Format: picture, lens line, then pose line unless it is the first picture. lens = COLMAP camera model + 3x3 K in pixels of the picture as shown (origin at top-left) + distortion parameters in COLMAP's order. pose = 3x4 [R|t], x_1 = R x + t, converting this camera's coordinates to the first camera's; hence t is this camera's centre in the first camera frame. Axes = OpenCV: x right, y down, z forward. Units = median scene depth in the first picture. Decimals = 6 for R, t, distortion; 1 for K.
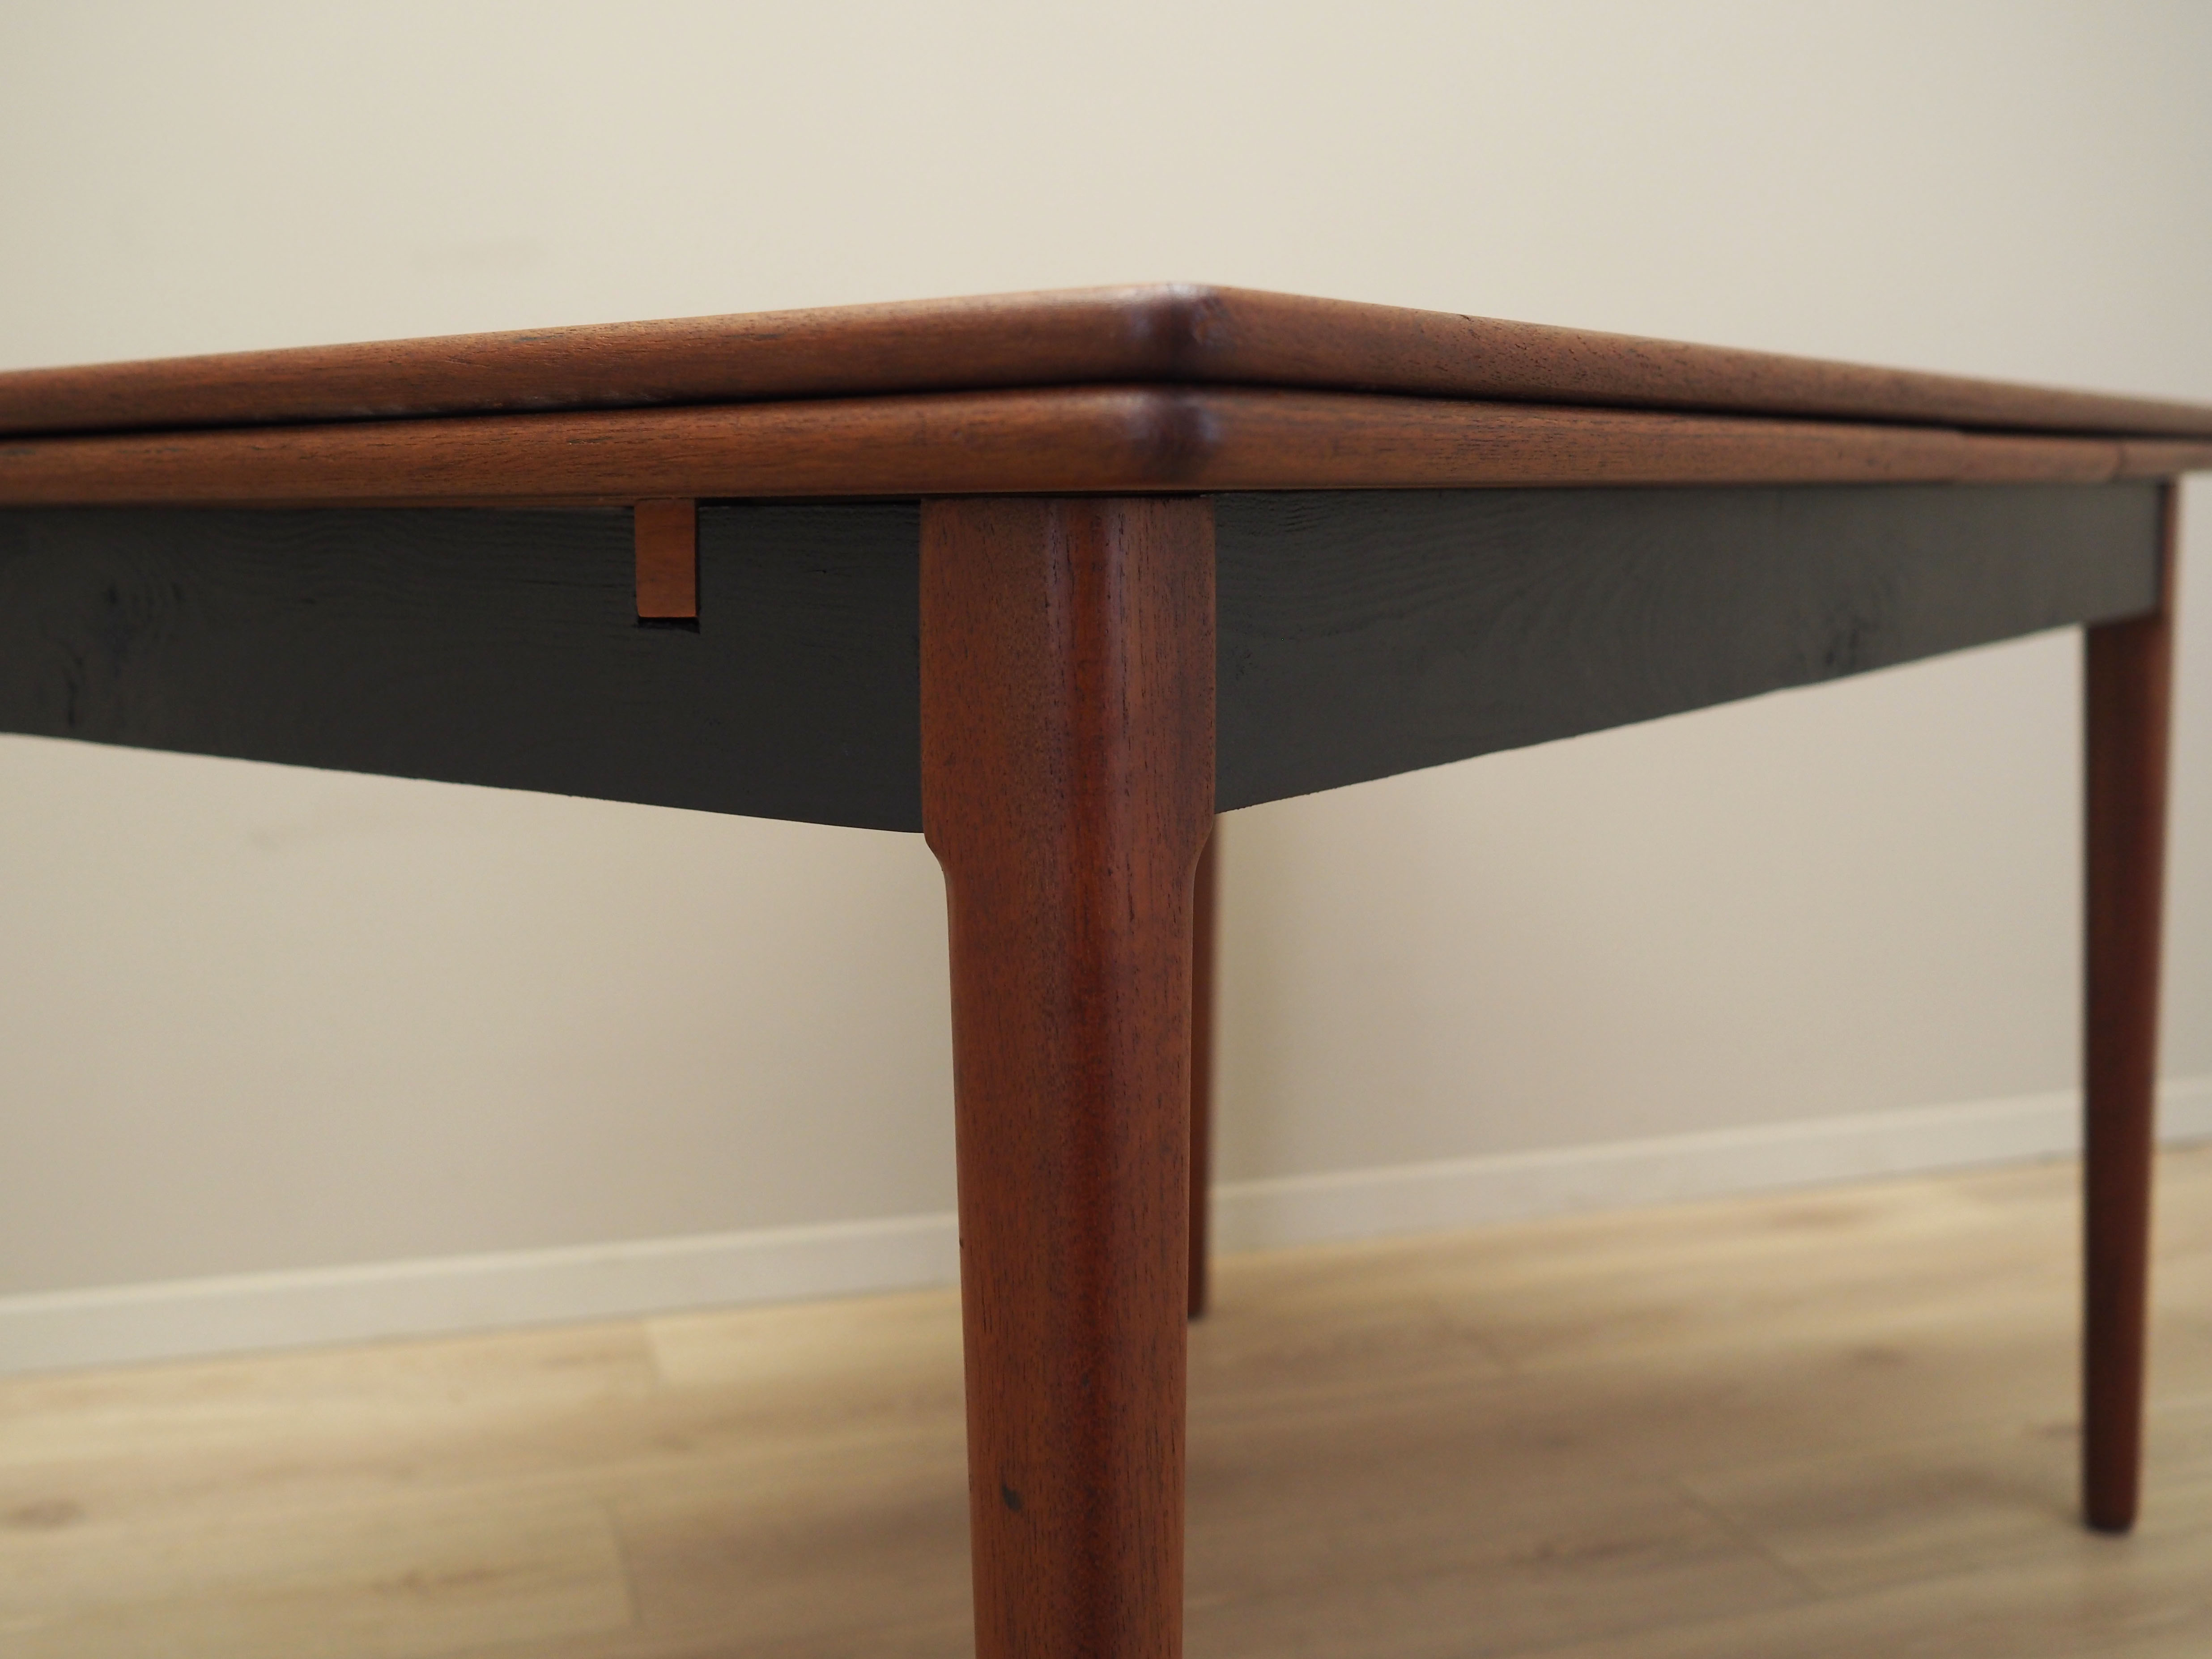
lens RADIAL K [[2488.4, 0, 1106.0], [0, 2488.4, 829.5], [0, 0, 1]] dist [0.012529, 0.000082]
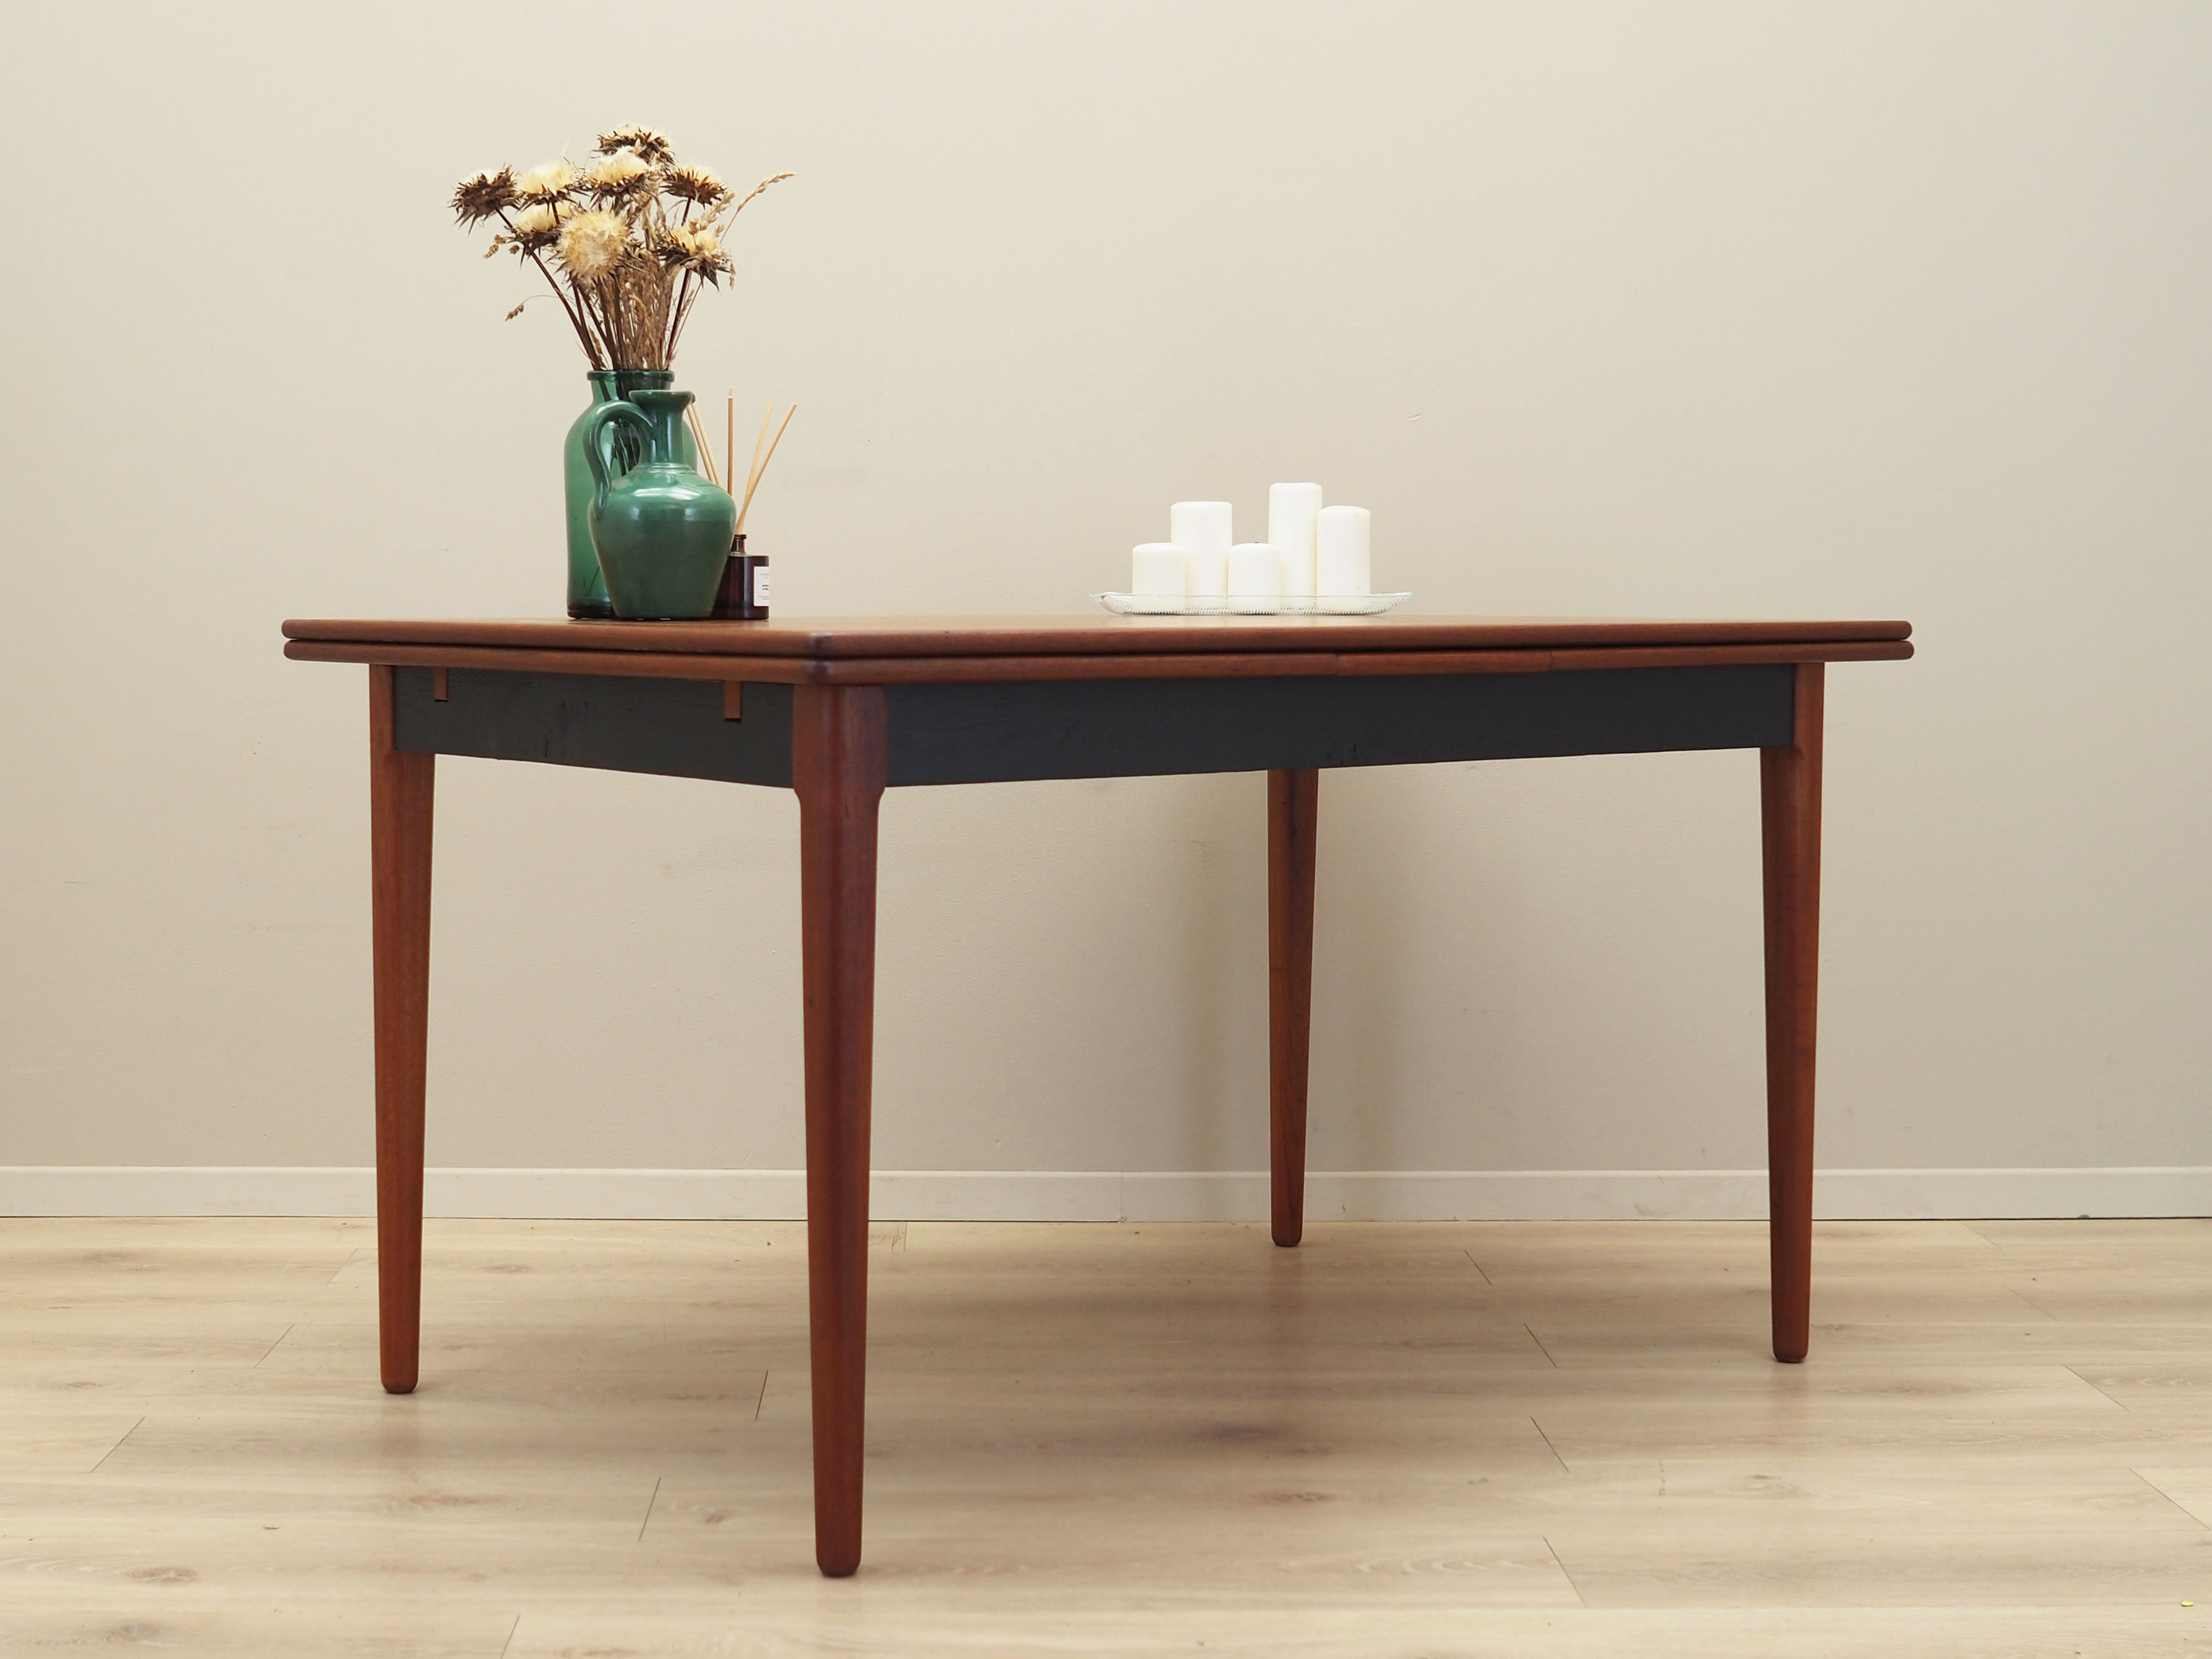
lens RADIAL K [[3684.8, 0, 1106.0], [0, 3684.8, 829.5], [0, 0, 1]] dist [0.020315, 0.077819]
pose [[0.970095, 0.034196, -0.240307, 1.340384], [-0.049508, 0.997090, -0.057970, 0.284844], [0.237625, 0.068133, 0.968965, -3.201115]]
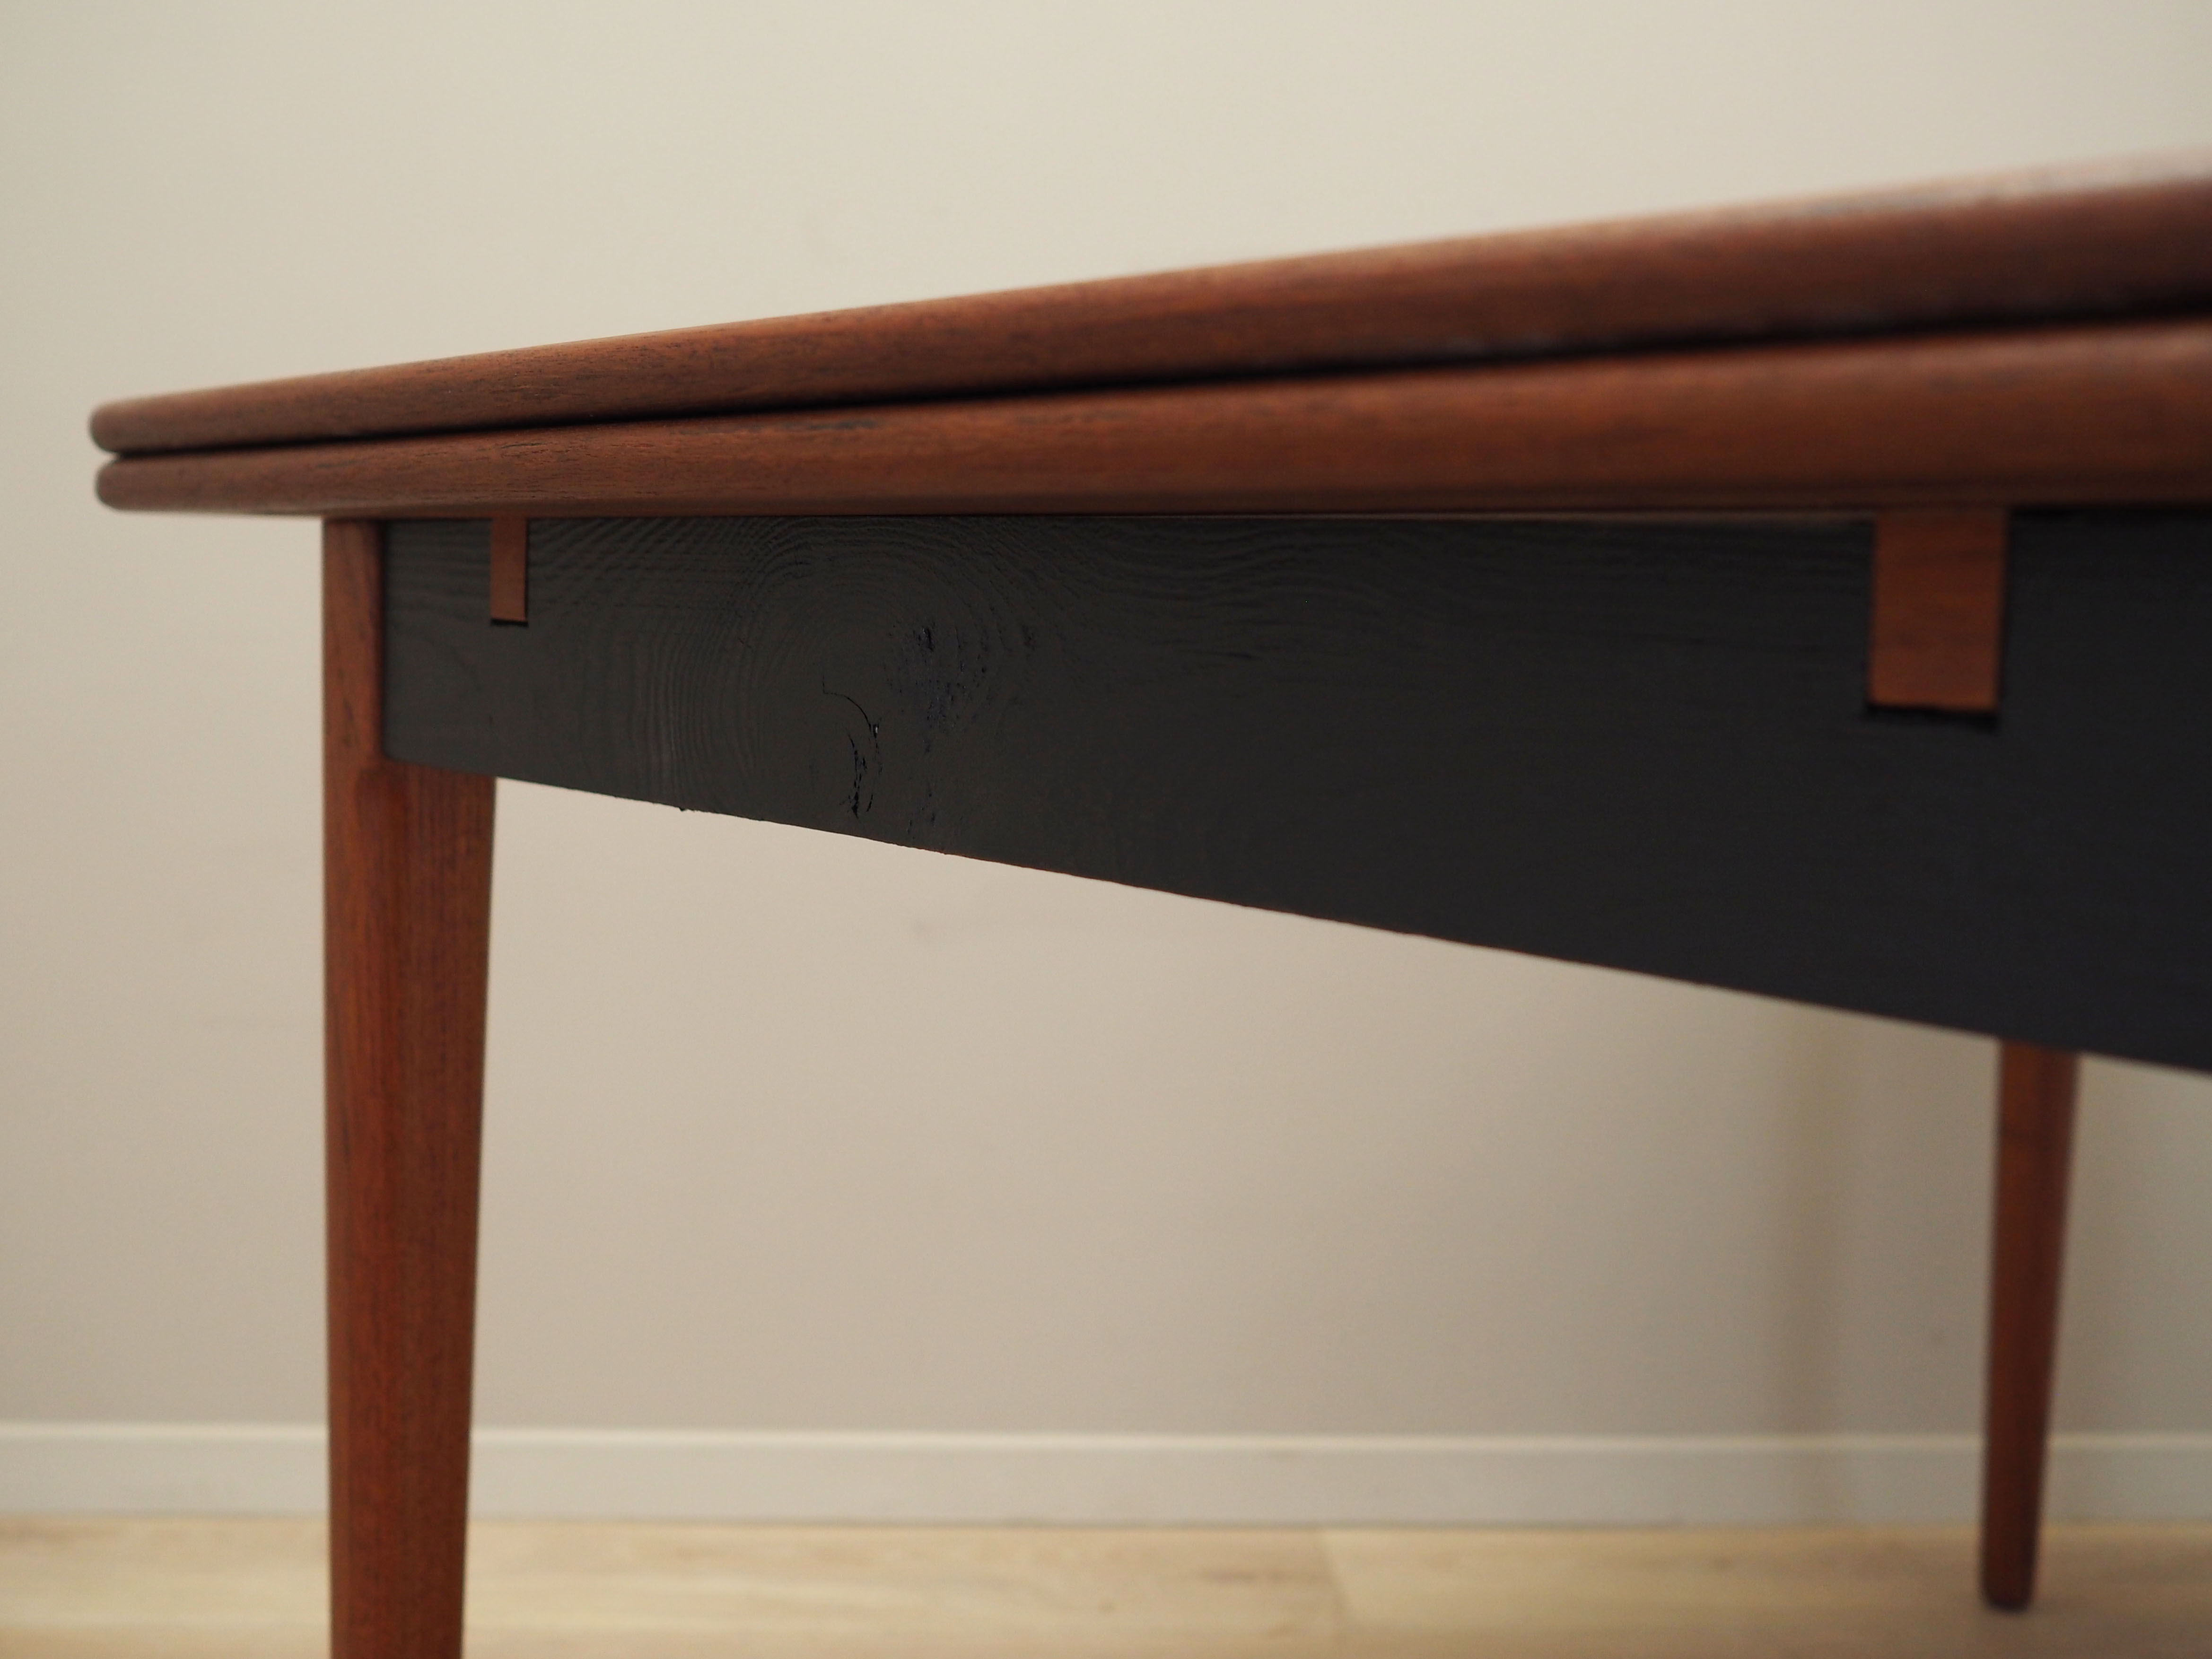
lens RADIAL K [[2488.3, 0, 1106.0], [0, 2488.3, 829.5], [0, 0, 1]] dist [0.012529, 0.000082]
pose [[0.978186, 0.054893, -0.200349, -0.251396], [-0.061583, 0.997728, -0.027313, -0.027764], [0.198395, 0.039055, 0.979344, 0.384958]]
